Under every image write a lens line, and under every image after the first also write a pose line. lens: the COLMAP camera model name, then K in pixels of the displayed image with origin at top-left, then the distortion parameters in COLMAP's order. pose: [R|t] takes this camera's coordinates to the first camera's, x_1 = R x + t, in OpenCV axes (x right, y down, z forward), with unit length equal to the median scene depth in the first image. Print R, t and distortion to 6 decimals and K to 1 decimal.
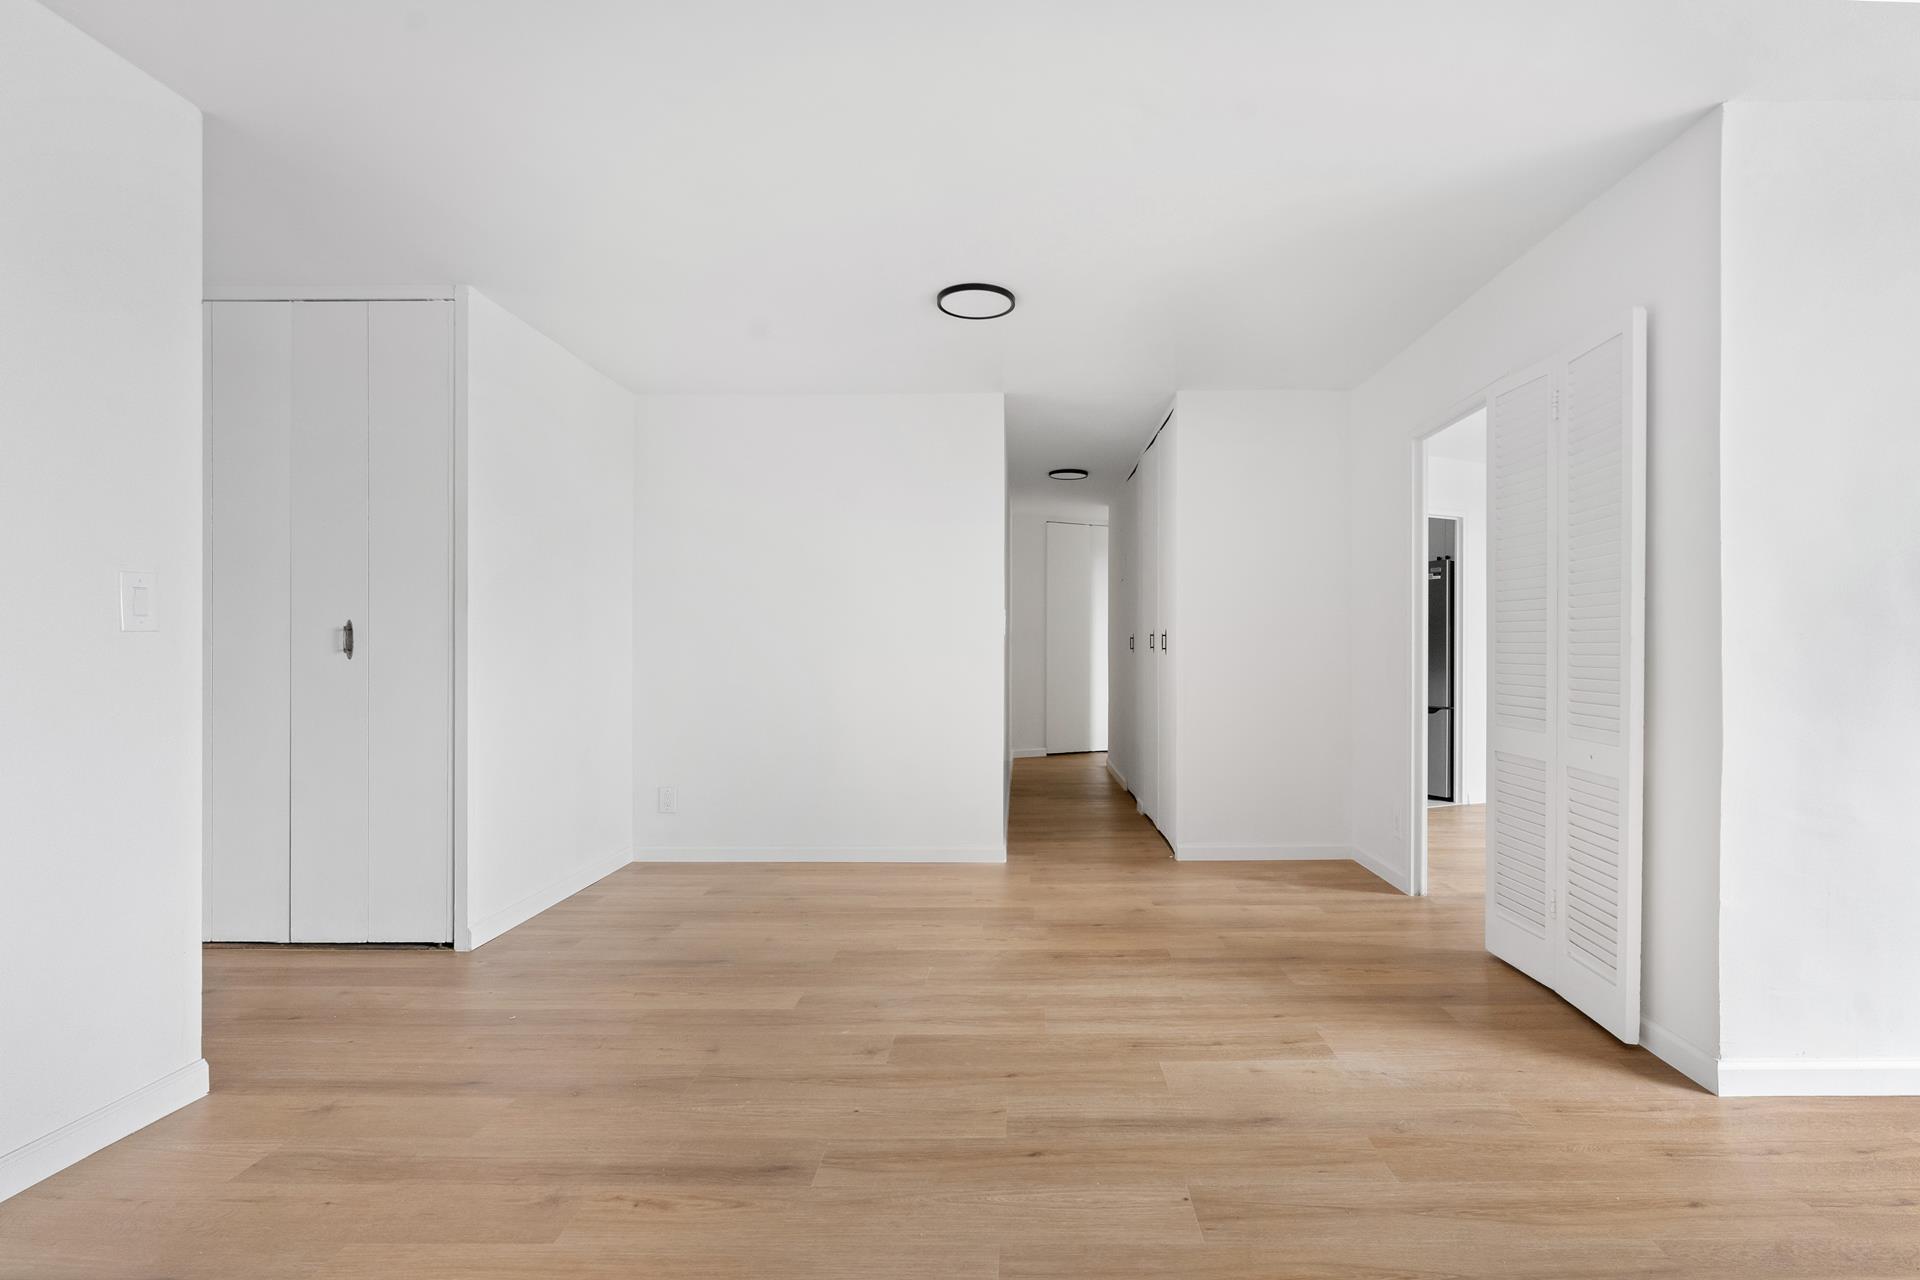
lens RADIAL K [[851.1, 0, 972.8], [0, 851.1, 647.1], [0, 0, 1]] dist [-0.001587, -0.000356]
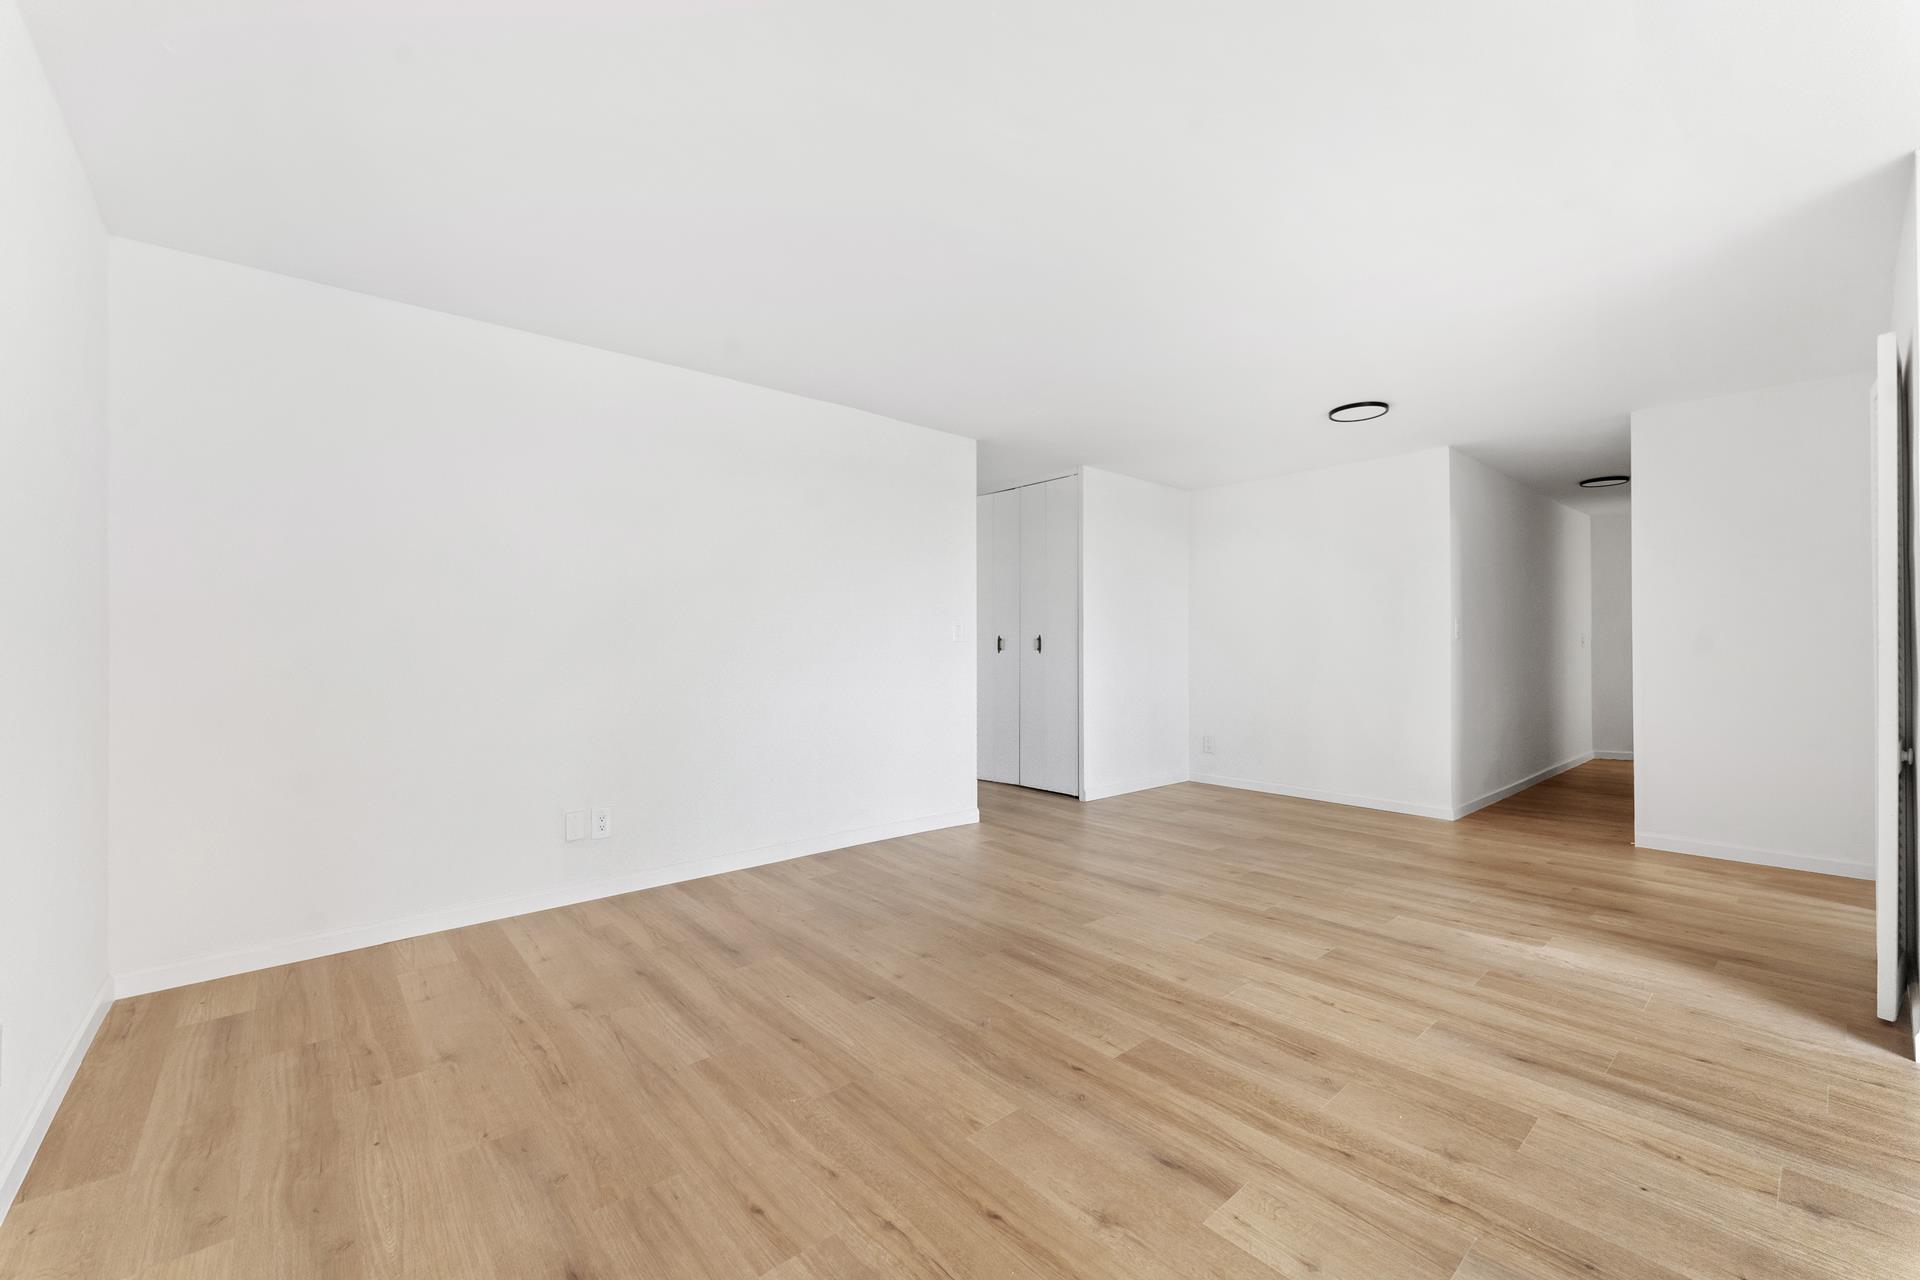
lens RADIAL K [[821.0, 0, 955.8], [0, 821.0, 644.3], [0, 0, 1]] dist [0.013431, 0.000028]
pose [[0.654610, -0.000637, -0.755966, 0.777823], [0.000735, 1.000000, -0.000206, -0.009651], [0.755966, -0.000421, 0.654610, -0.565681]]
